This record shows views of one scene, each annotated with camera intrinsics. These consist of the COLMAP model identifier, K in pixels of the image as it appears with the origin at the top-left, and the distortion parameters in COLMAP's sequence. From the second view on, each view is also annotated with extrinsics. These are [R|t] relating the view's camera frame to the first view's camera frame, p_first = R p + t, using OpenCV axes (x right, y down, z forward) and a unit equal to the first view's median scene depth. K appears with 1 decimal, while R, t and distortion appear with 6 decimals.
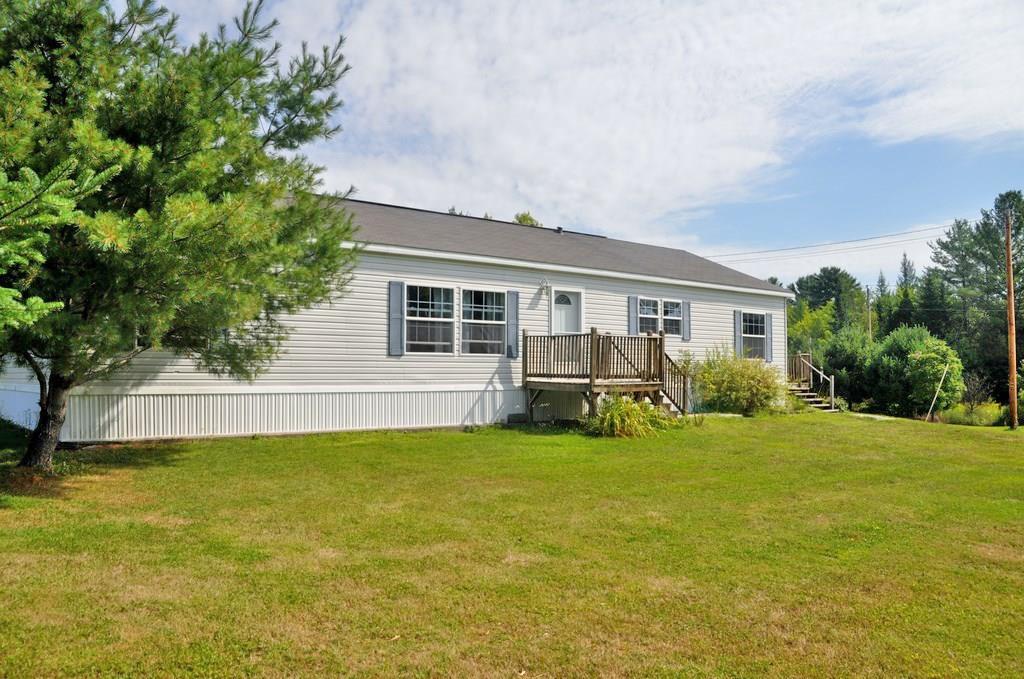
lens RADIAL K [[822.0, 0, 512.0], [0, 822.0, 339.5], [0, 0, 1]] dist [-0.115859, 0.014398]
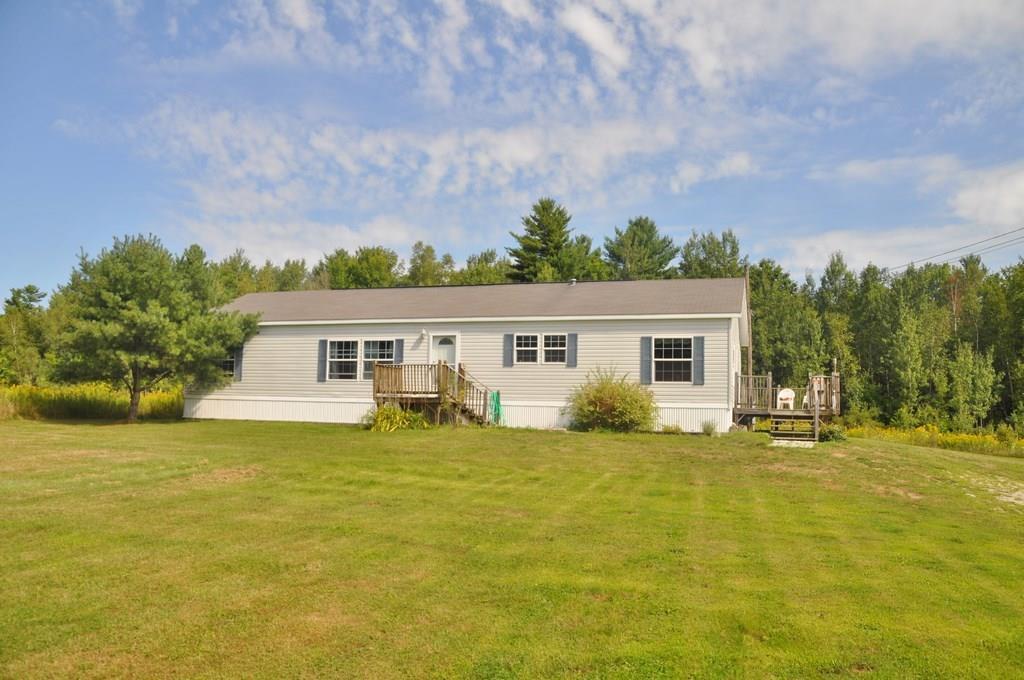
lens RADIAL K [[822.0, 0, 512.0], [0, 822.0, 340.0], [0, 0, 1]] dist [-0.115859, 0.014398]
pose [[0.532801, -0.074916, -0.842918, 1.472054], [0.008767, 0.996509, -0.083024, 0.075908], [0.846195, 0.036845, 0.531598, 0.378196]]
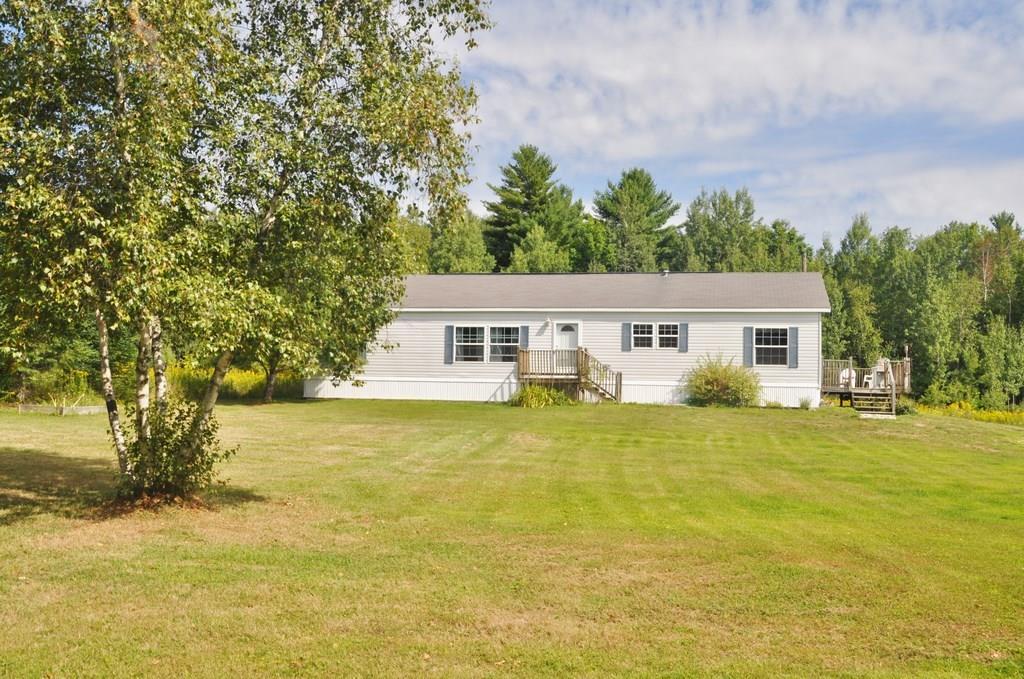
lens RADIAL K [[1029.8, 0, 512.0], [0, 1029.8, 339.5], [0, 0, 1]] dist [-0.015341, -0.030575]
pose [[0.605693, -0.038118, -0.794785, 1.791976], [0.011178, 0.999161, -0.039402, 0.057933], [0.795620, 0.014981, 0.605611, -0.354130]]
